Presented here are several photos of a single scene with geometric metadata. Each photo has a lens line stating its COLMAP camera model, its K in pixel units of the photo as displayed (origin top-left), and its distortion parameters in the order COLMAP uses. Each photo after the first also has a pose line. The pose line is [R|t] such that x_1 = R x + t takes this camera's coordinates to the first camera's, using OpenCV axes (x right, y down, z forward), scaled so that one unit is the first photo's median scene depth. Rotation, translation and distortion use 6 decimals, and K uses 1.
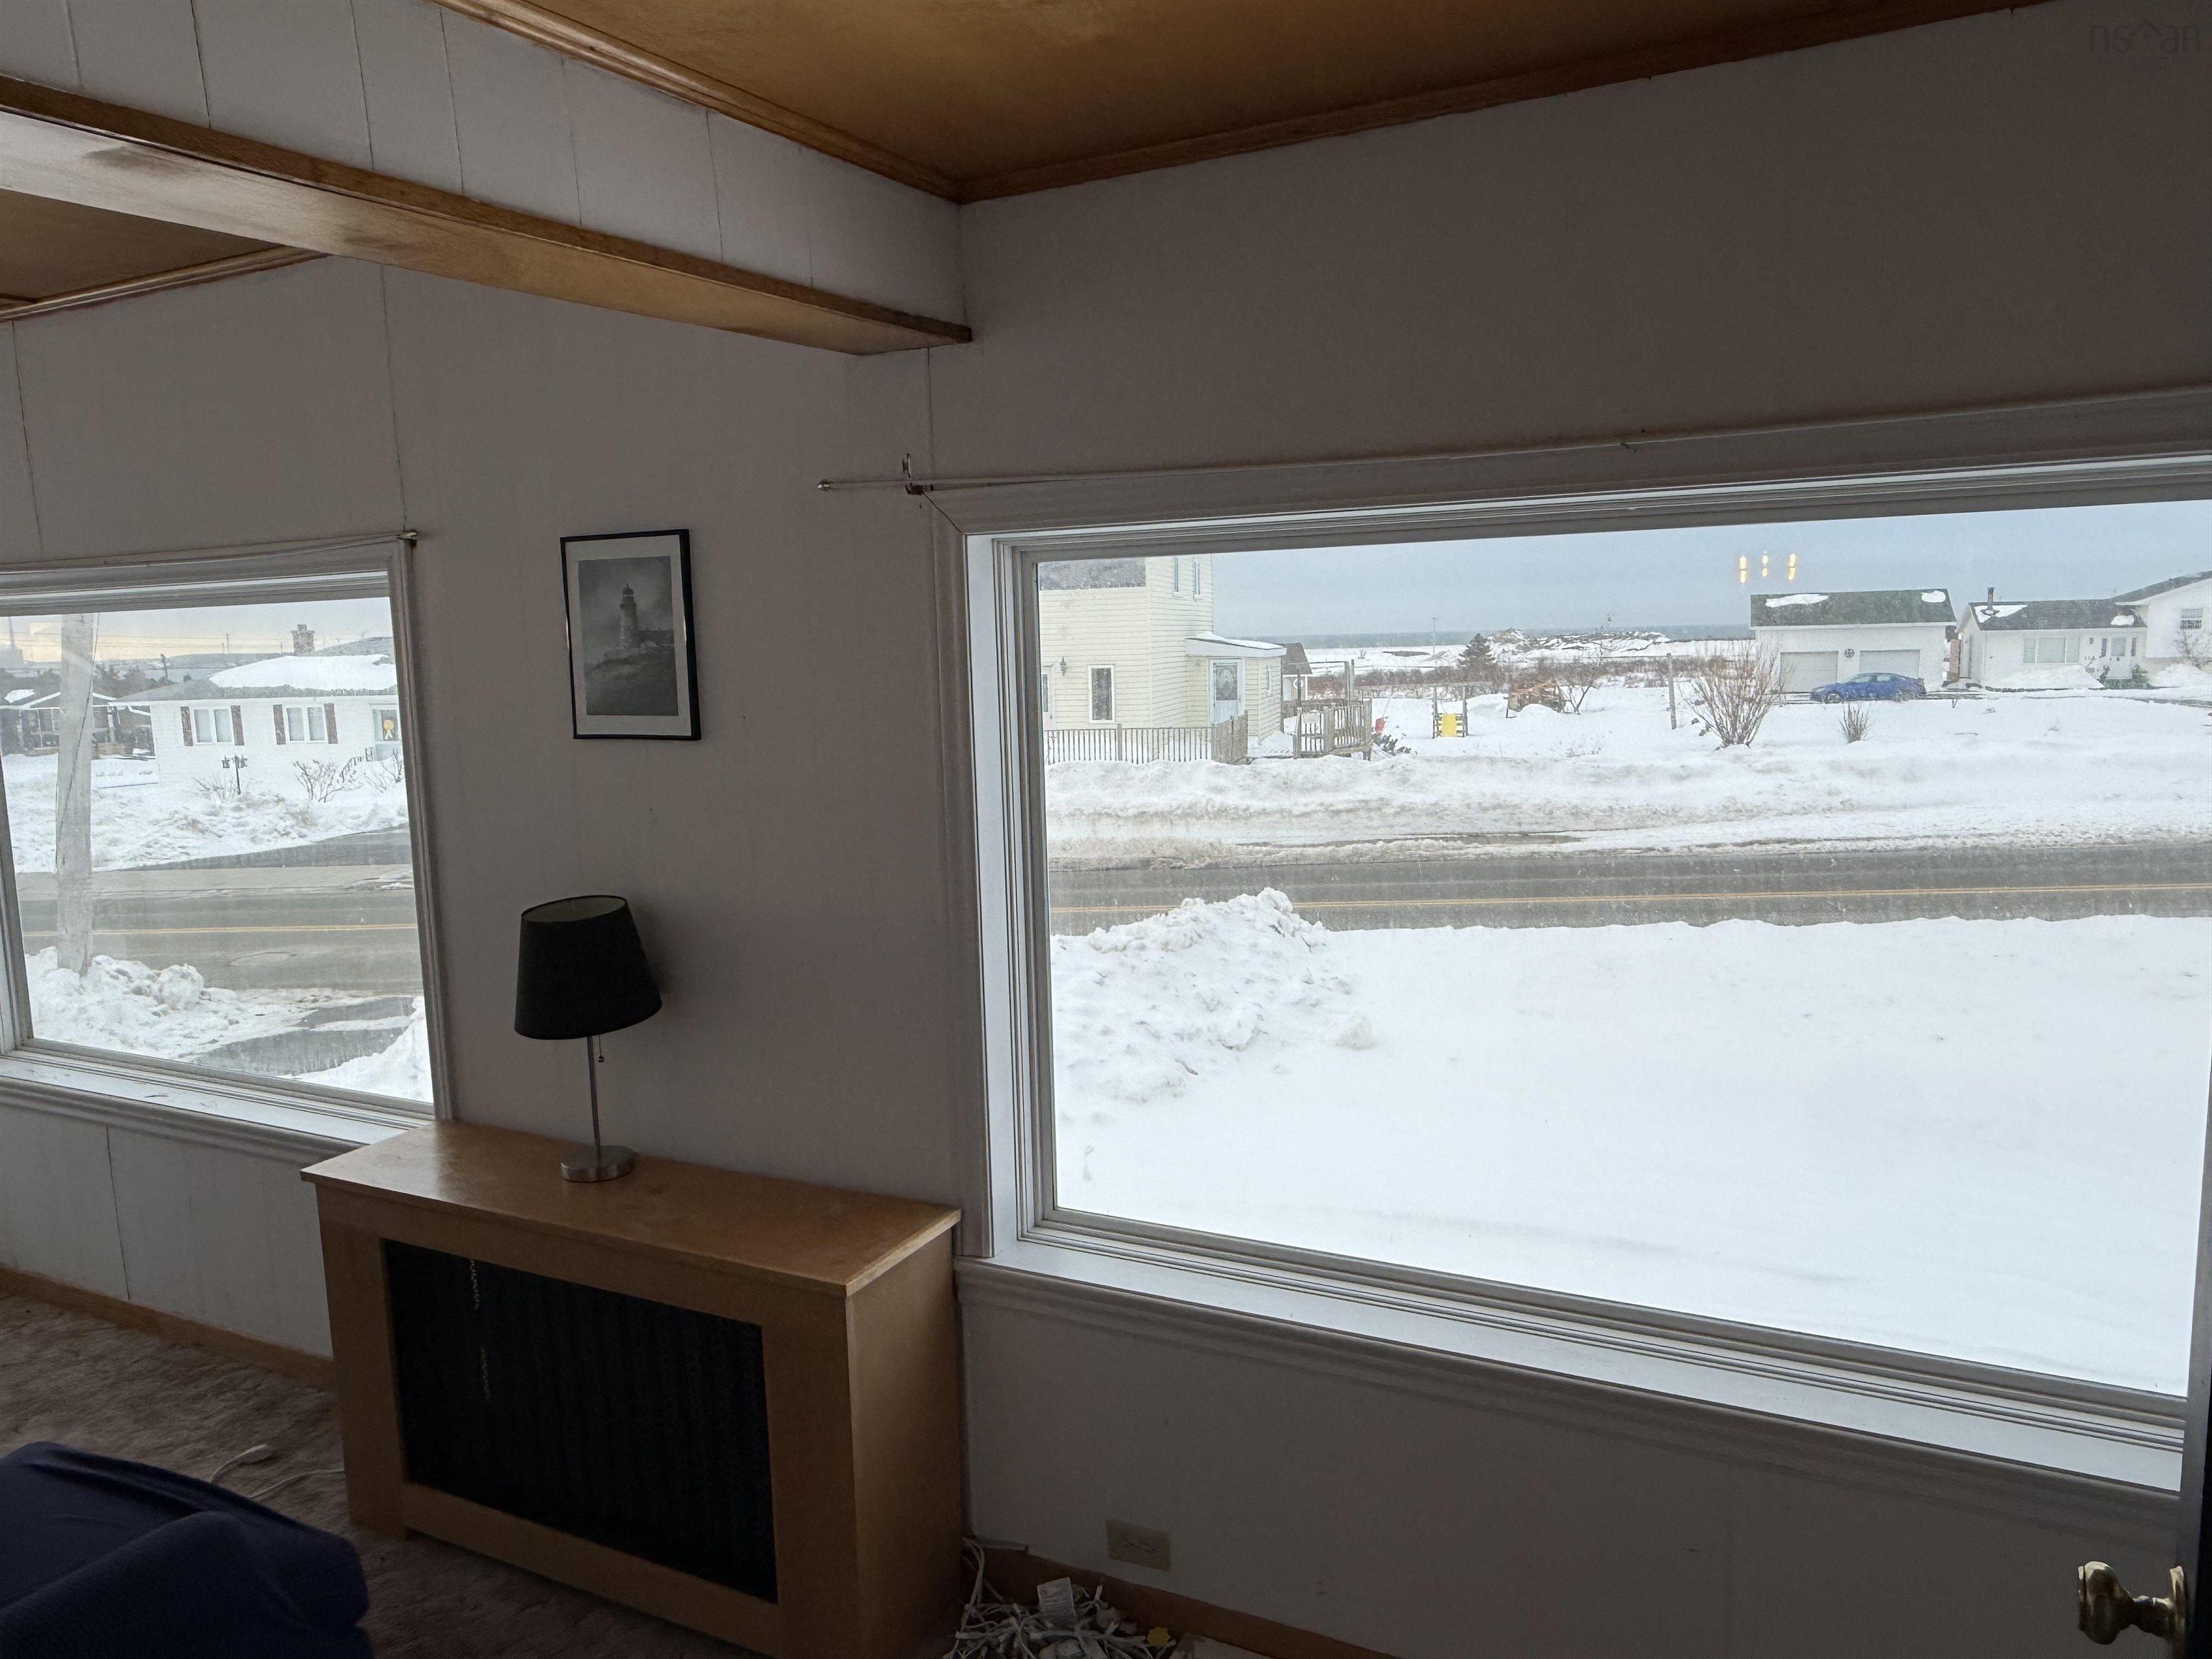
lens RADIAL K [[1495.2, 0, 1108.2], [0, 1495.2, 827.6], [0, 0, 1]] dist [0.004059, 0.001054]
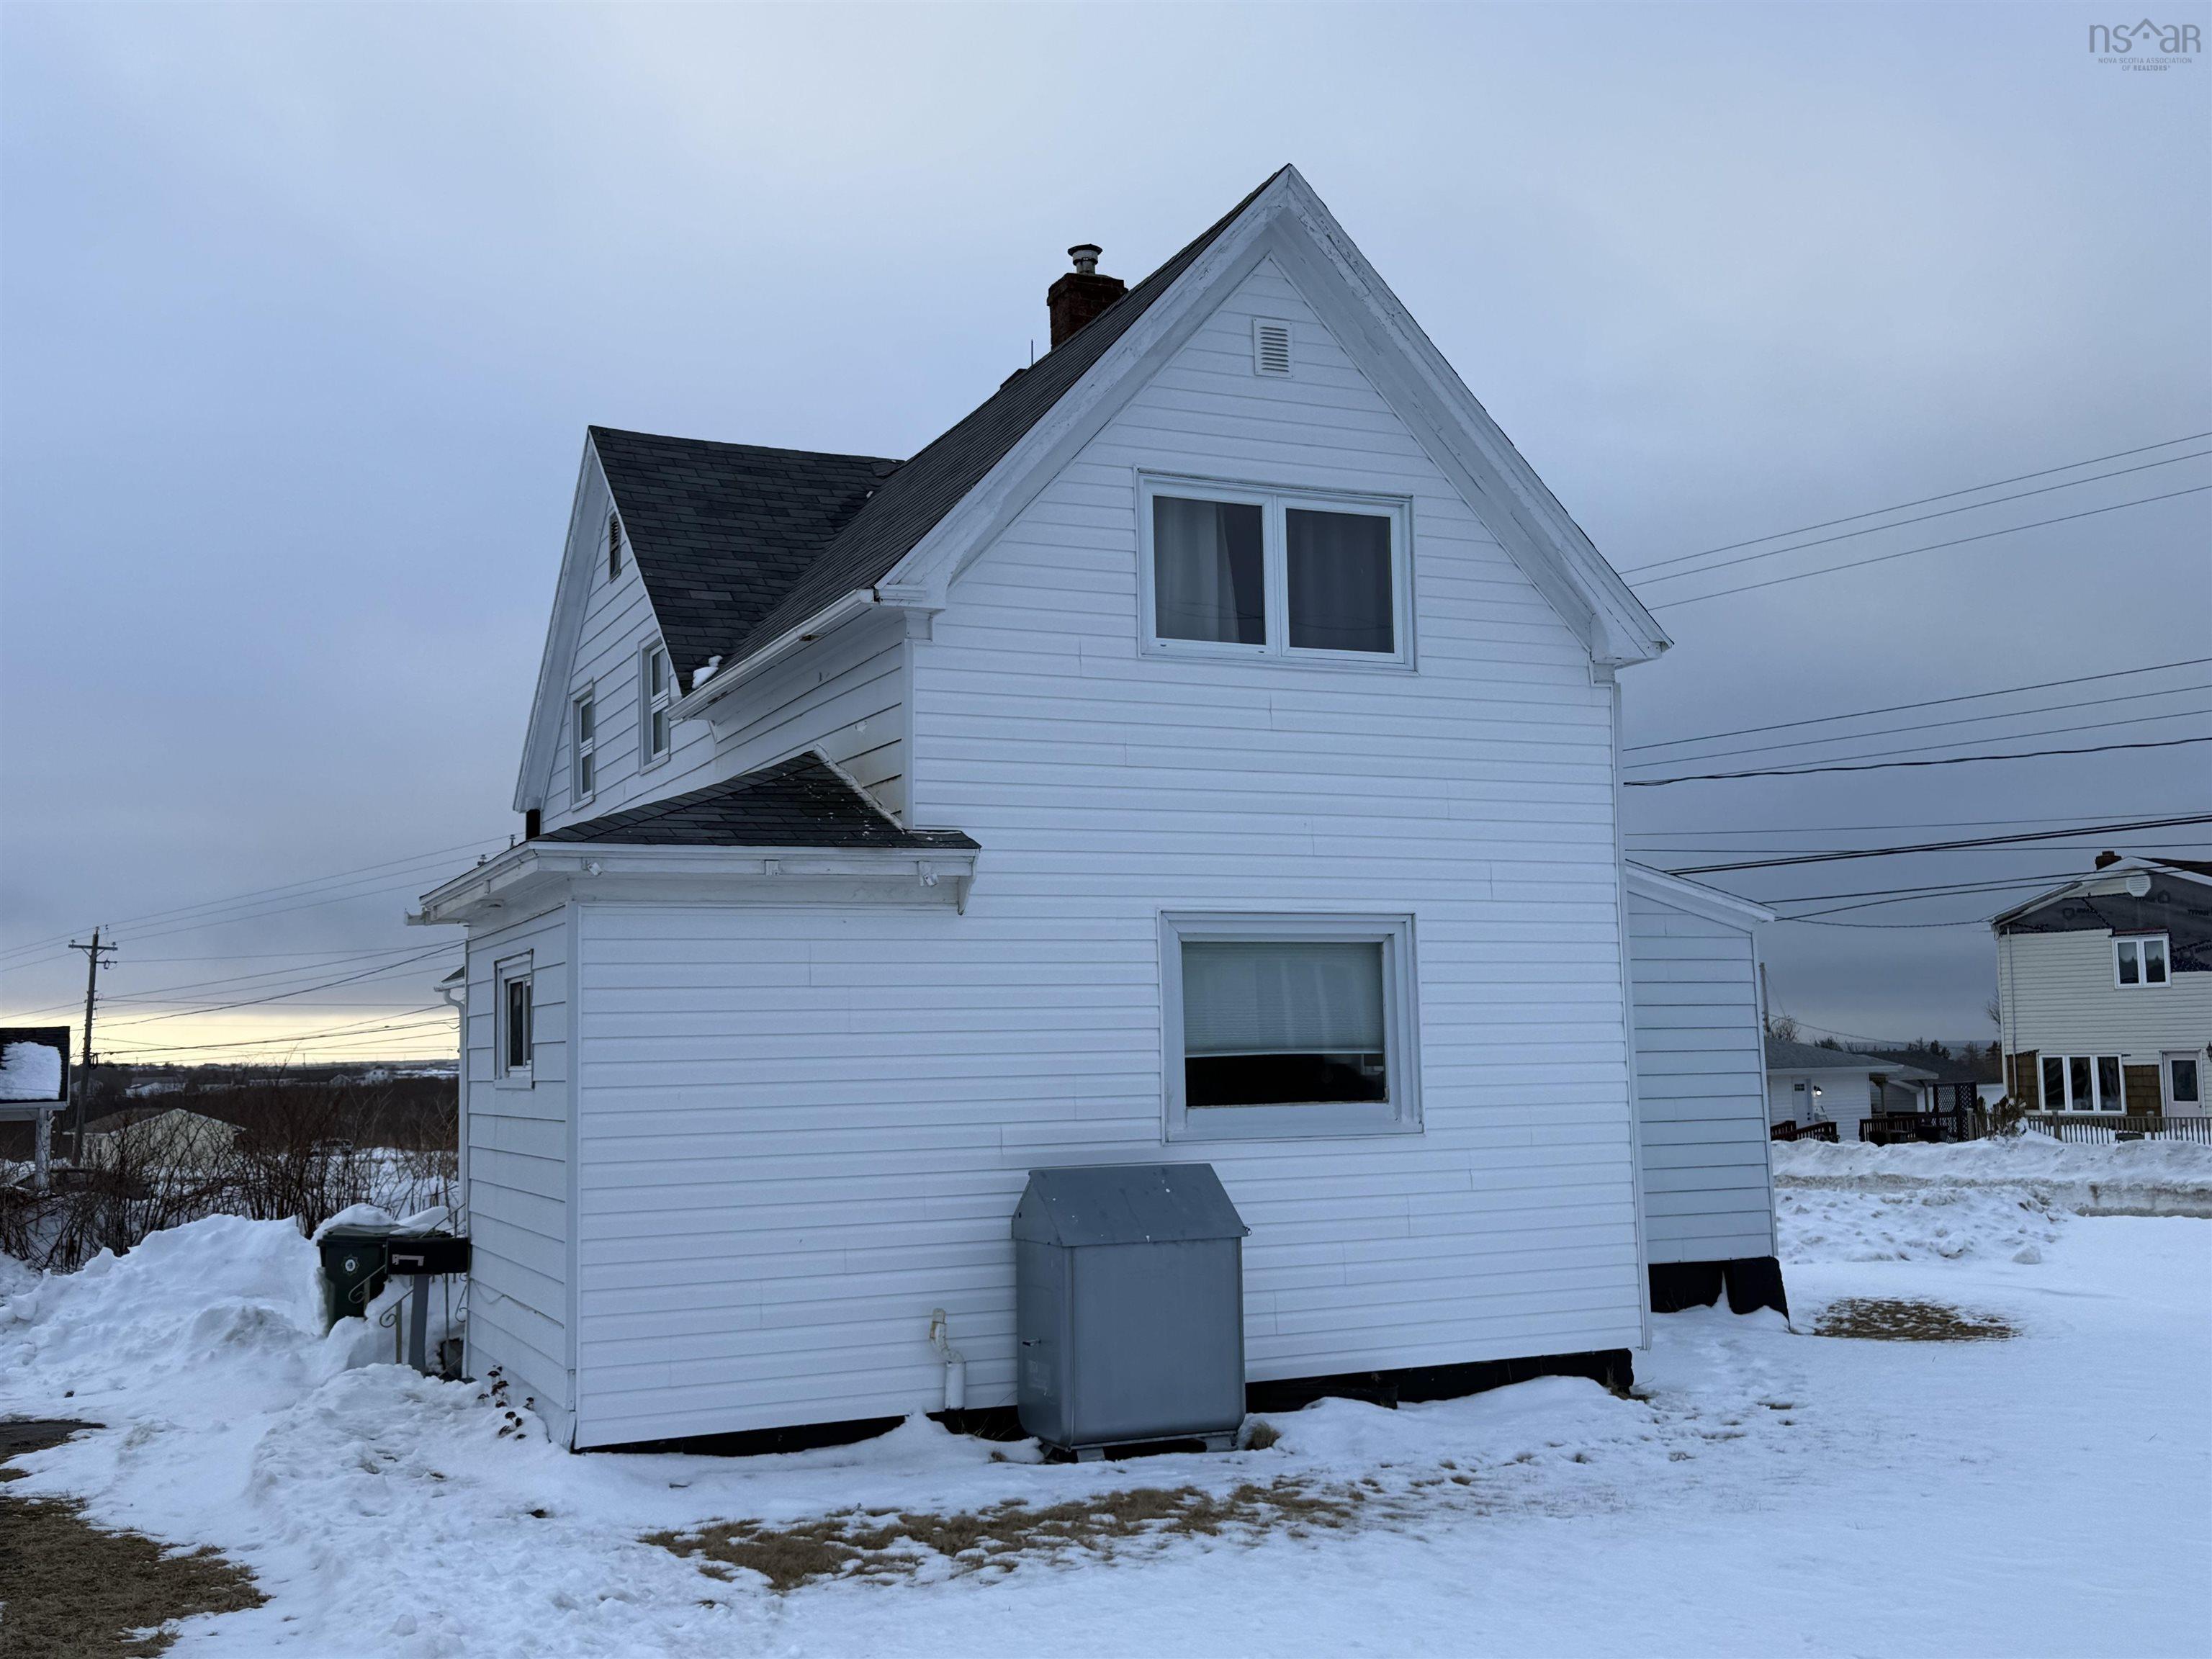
lens RADIAL K [[2247.9, 0, 1105.6], [0, 2247.9, 828.9], [0, 0, 1]] dist [-0.000197, 0.000000]
pose [[0.789227, -0.051179, -0.611966, 0.389491], [-0.078471, 0.979947, -0.183154, 0.089554], [0.609068, 0.192572, 0.769384, -0.709569]]
